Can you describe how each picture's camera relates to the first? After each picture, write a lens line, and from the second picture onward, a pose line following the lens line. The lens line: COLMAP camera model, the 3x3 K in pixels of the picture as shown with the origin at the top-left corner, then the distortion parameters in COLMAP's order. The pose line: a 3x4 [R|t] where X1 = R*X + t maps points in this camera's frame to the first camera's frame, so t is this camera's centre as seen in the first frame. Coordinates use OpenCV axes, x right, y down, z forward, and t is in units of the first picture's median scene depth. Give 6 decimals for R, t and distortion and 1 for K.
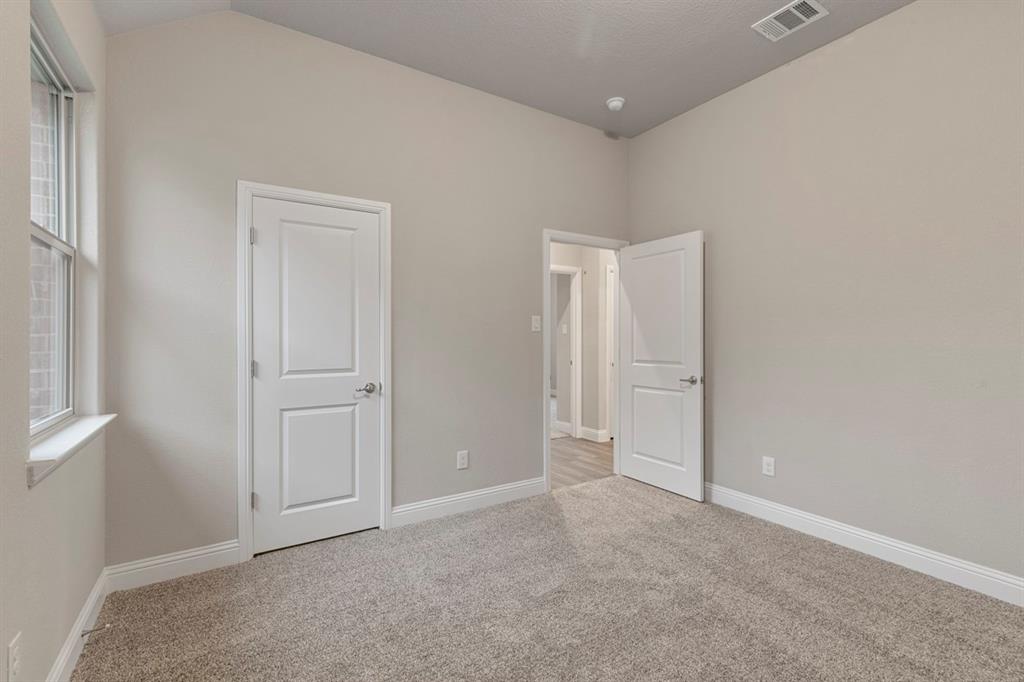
lens RADIAL K [[458.3, 0, 511.4], [0, 458.3, 332.8], [0, 0, 1]] dist [0.005646, -0.001406]
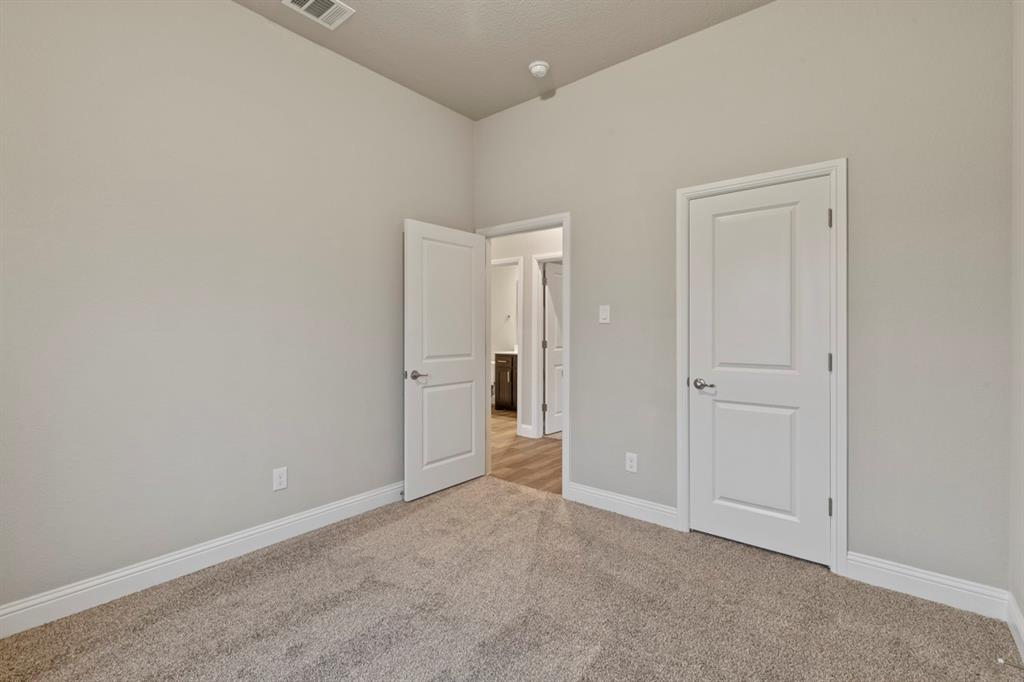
lens RADIAL K [[458.3, 0, 516.7], [0, 458.3, 331.9], [0, 0, 1]] dist [0.005646, -0.001406]
pose [[0.318412, -0.002203, -0.947950, 0.305544], [-0.001238, 0.999995, -0.002739, 0.017430], [0.947952, 0.002045, 0.318408, 0.237344]]
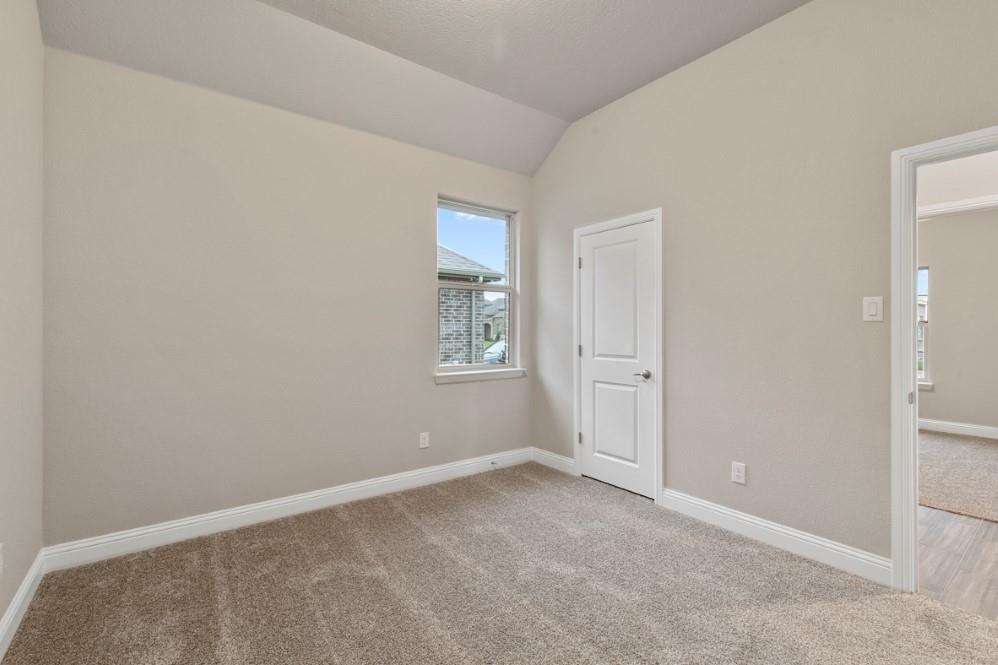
lens RADIAL K [[446.7, 0, 494.9], [0, 446.7, 326.1], [0, 0, 1]] dist [0.005646, -0.001406]
pose [[0.072255, -0.014444, -0.997282, 0.793699], [-0.001702, 0.999892, -0.014605, 0.017658], [0.997385, 0.002752, 0.072223, 0.548842]]
